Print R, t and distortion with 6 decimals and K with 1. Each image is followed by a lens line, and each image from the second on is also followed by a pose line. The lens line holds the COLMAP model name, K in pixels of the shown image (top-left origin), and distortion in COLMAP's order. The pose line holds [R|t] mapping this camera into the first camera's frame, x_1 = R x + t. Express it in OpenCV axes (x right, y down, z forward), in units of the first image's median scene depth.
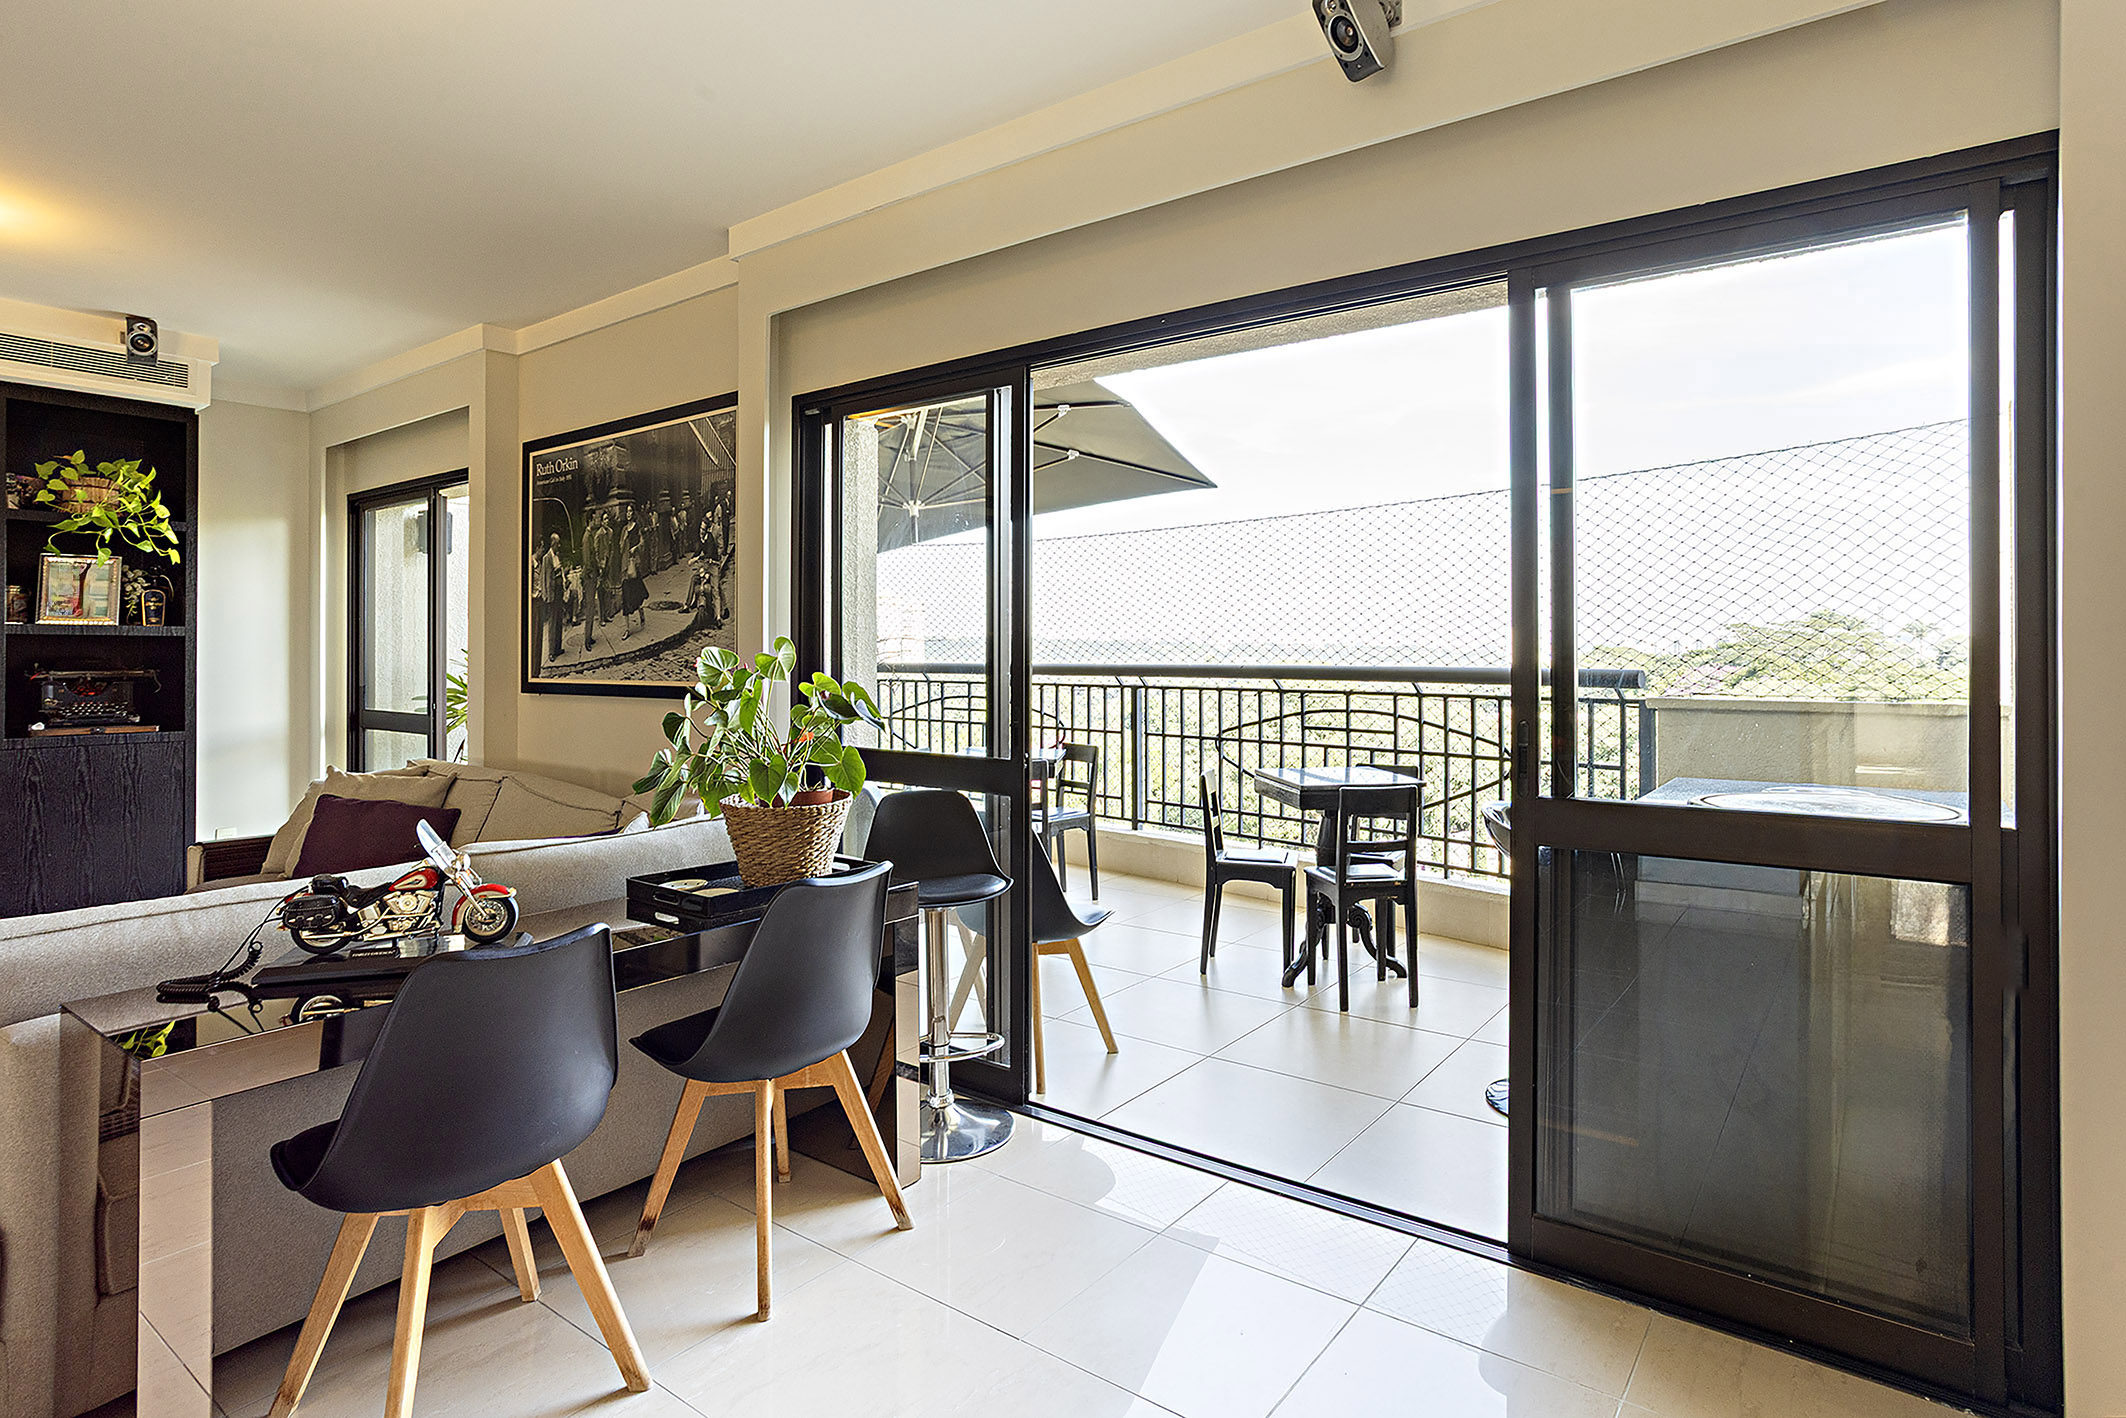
lens RADIAL K [[1054.0, 0, 1099.7], [0, 1054.0, 656.4], [0, 0, 1]] dist [-0.044773, 0.025495]
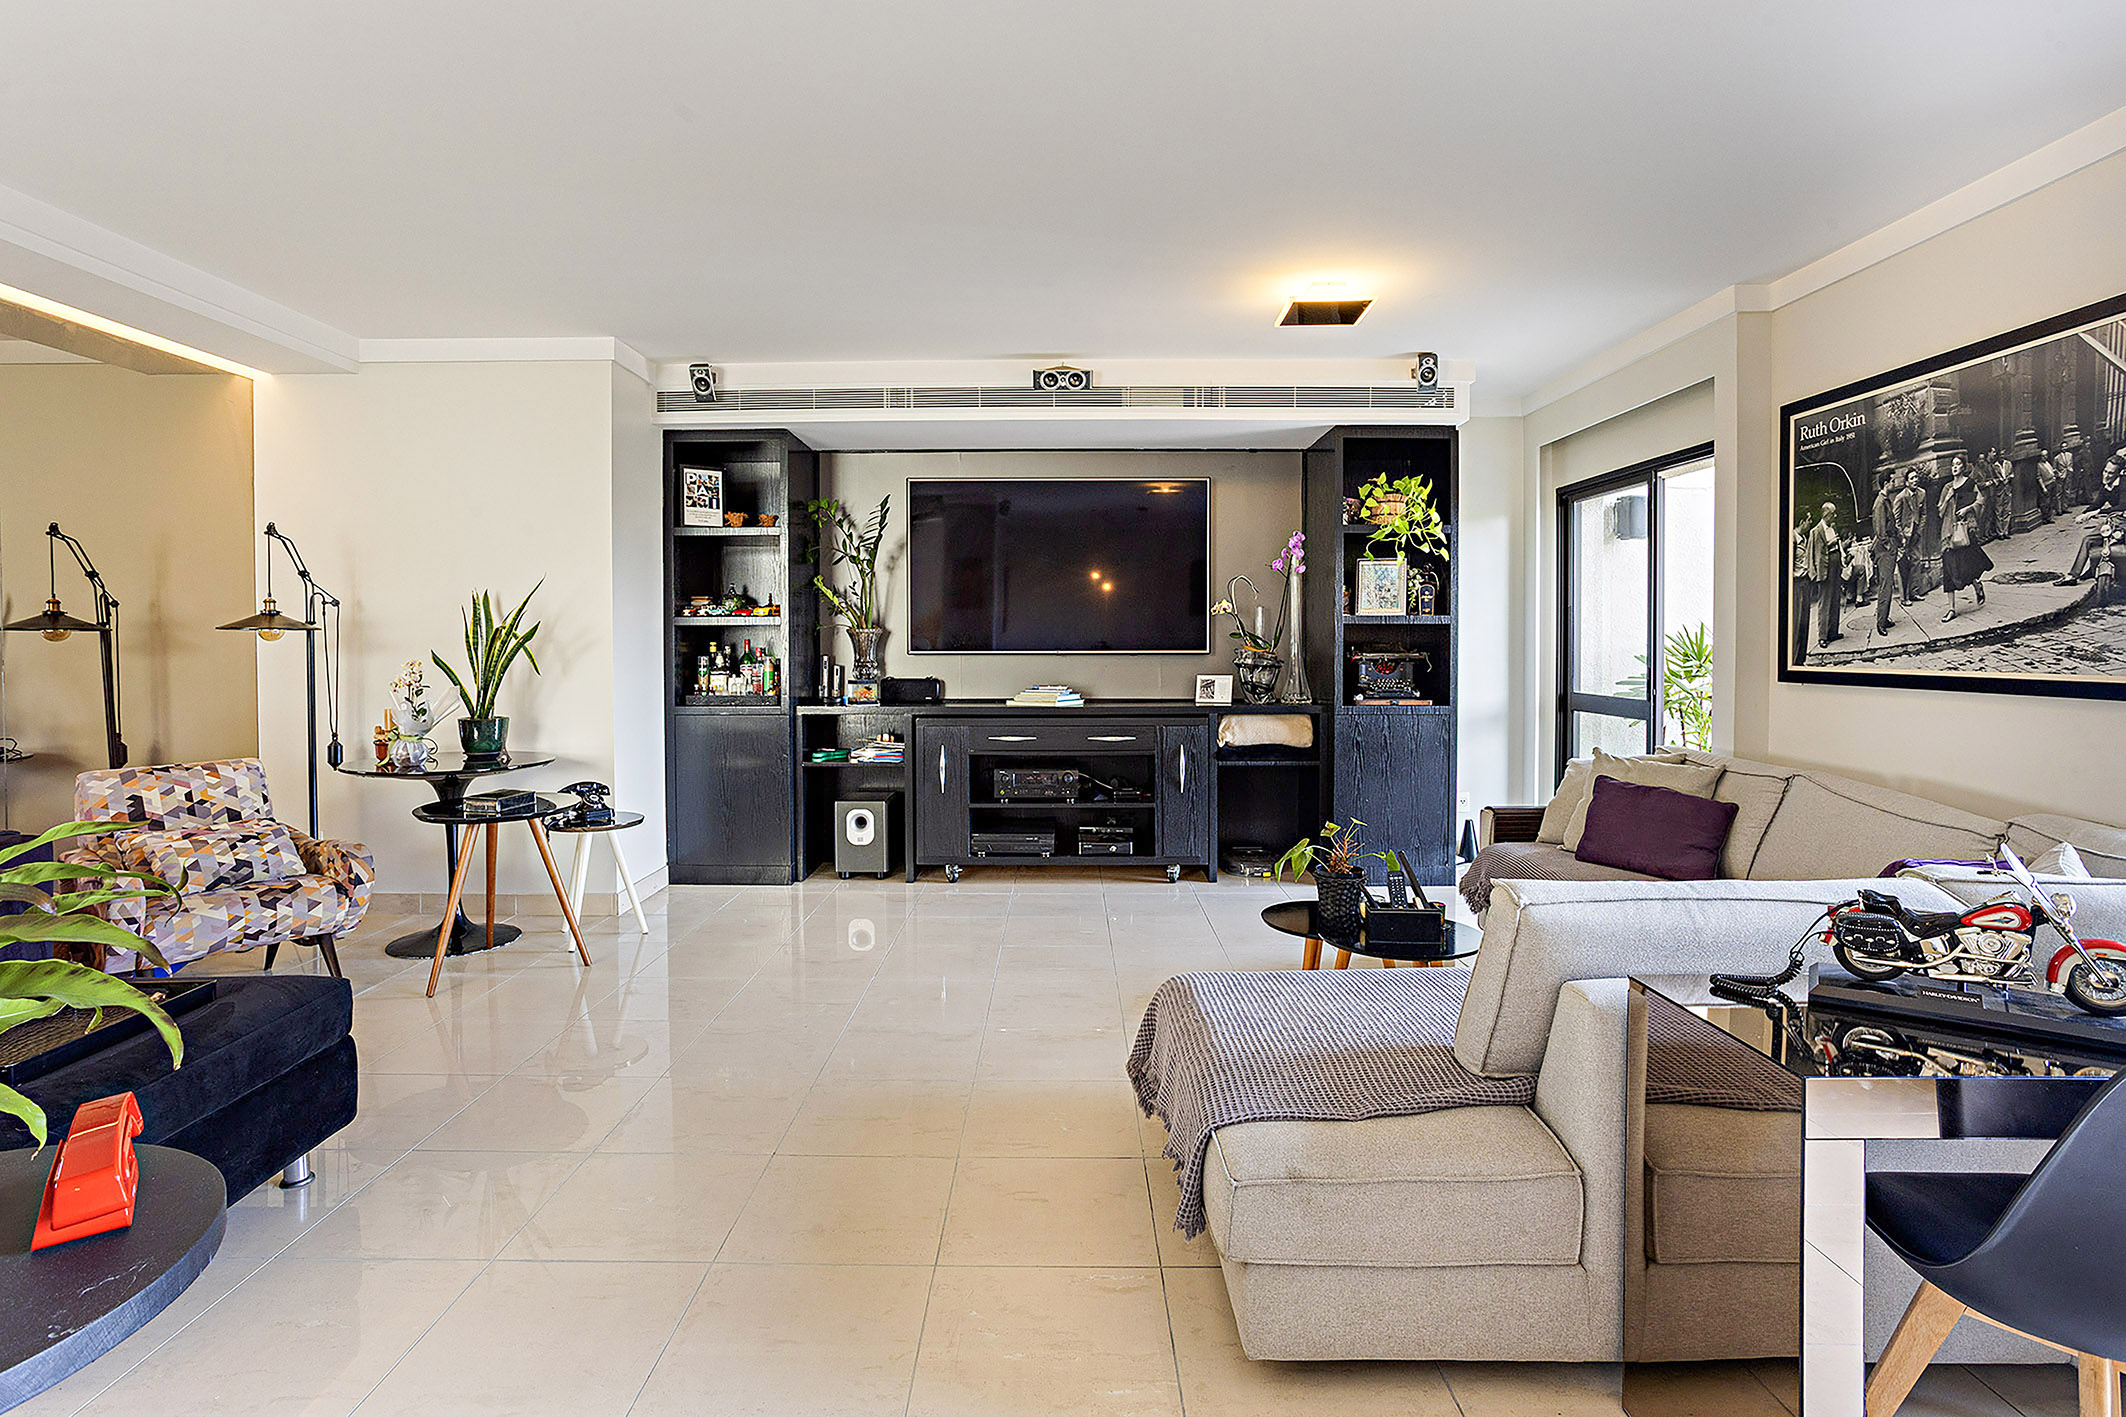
lens RADIAL K [[1054.0, 0, 1099.7], [0, 1054.0, 655.9], [0, 0, 1]] dist [-0.044773, 0.025495]
pose [[0.608153, 0.011906, -0.793730, -0.198743], [-0.001045, 0.999899, 0.014199, 0.000038], [0.793819, -0.007806, 0.608104, -0.022691]]
